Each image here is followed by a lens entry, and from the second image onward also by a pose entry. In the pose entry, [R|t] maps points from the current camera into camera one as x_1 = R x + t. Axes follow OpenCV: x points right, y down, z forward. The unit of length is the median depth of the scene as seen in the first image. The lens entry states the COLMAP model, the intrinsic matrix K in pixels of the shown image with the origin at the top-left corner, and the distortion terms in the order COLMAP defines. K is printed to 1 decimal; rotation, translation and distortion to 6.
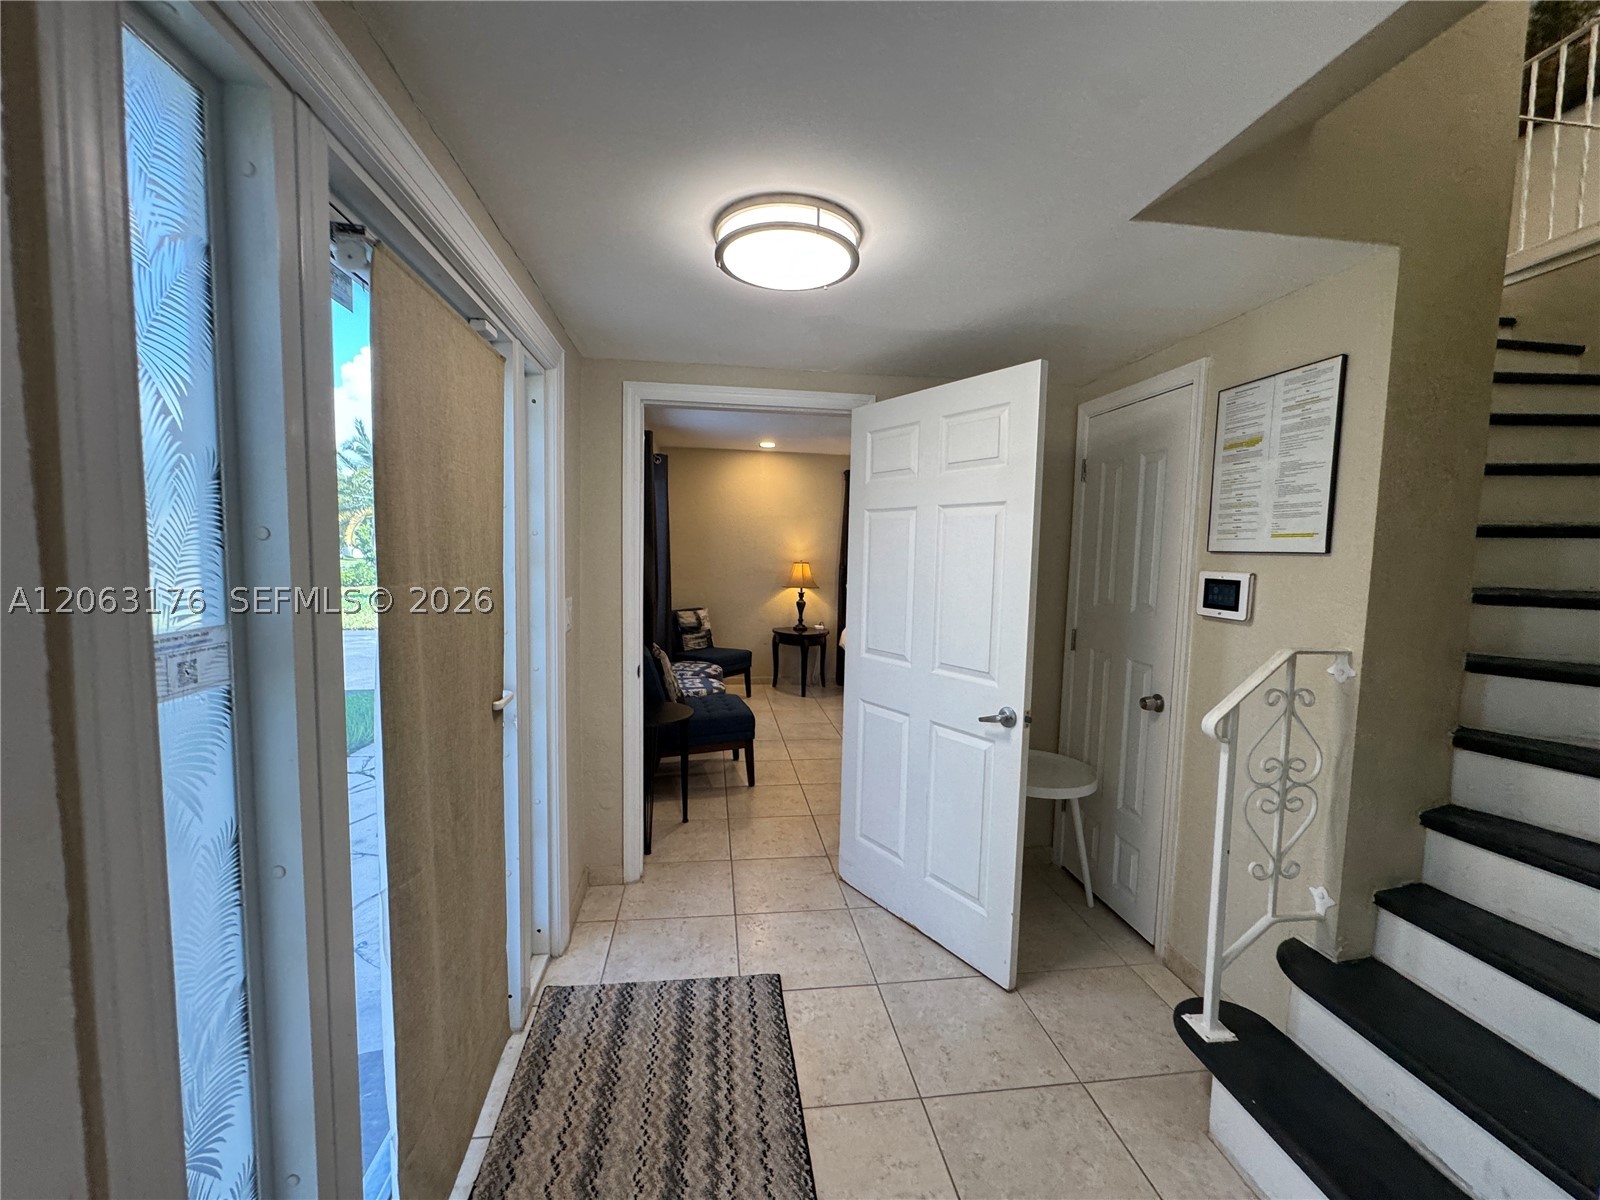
lens RADIAL K [[644.3, 0, 800.0], [0, 644.3, 600.0], [0, 0, 1]] dist [-0.003250, 0.000169]
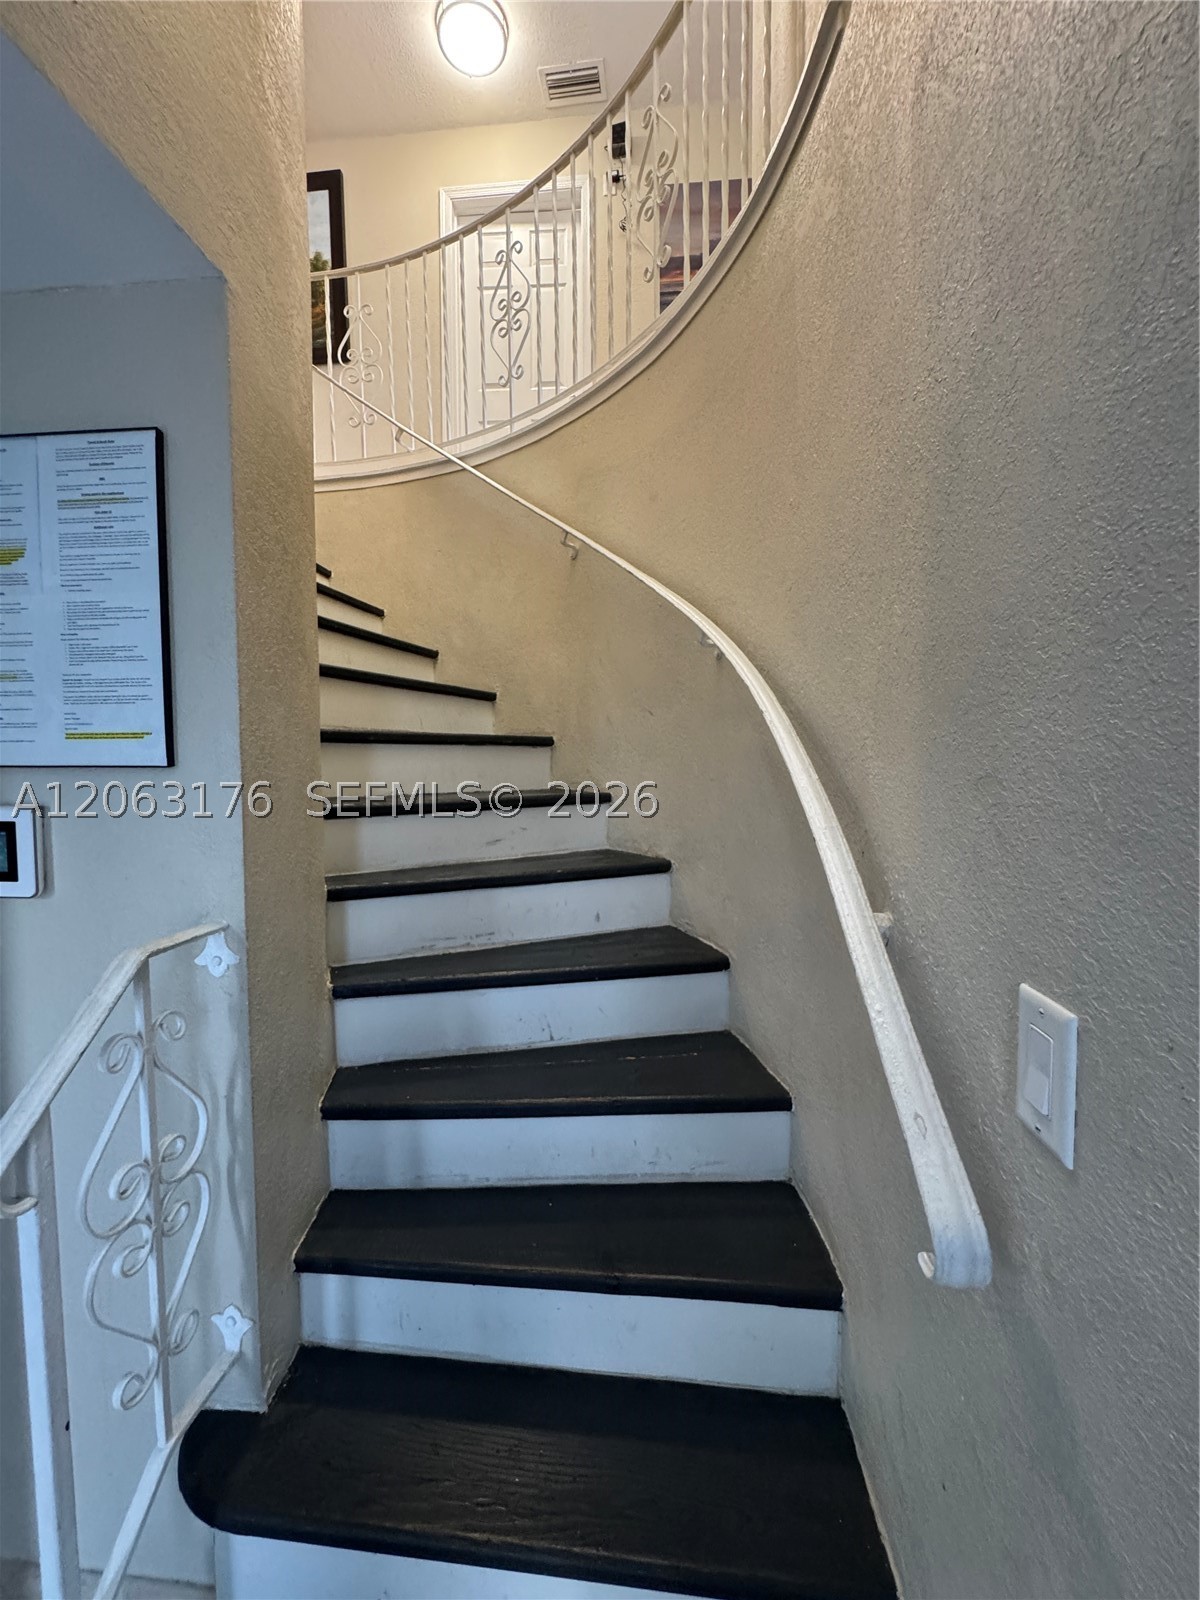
lens RADIAL K [[644.3, 0, 600.0], [0, 644.3, 800.0], [0, 0, 1]] dist [-0.003250, 0.000169]
pose [[0.230221, -0.078503, 0.969967, 0.282310], [0.083494, 0.994659, 0.060684, -0.038360], [-0.969550, 0.067015, 0.235546, 0.404924]]
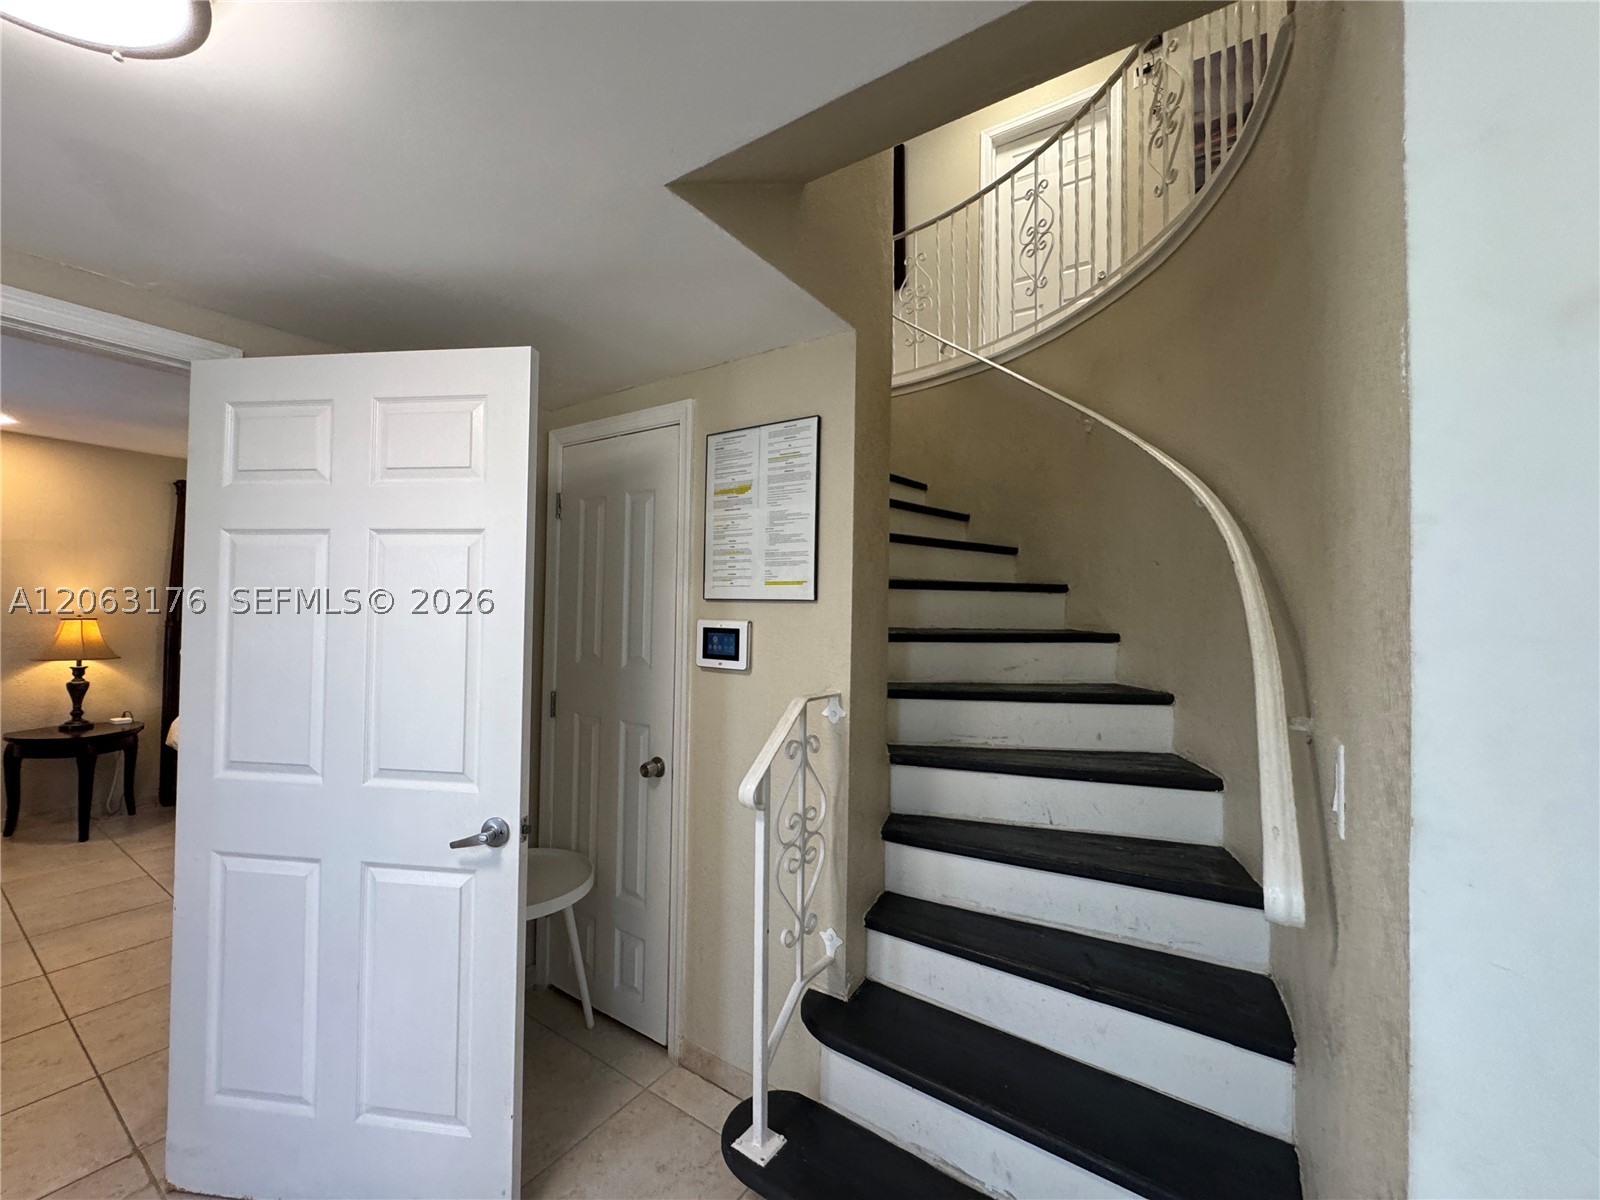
lens RADIAL K [[644.3, 0, 800.0], [0, 644.3, 600.0], [0, 0, 1]] dist [-0.003250, 0.000169]
pose [[0.668054, 0.000093, 0.744113, 0.020518], [0.056718, 0.997085, -0.051044, -0.018113], [-0.741948, 0.076305, 0.666101, 0.270986]]
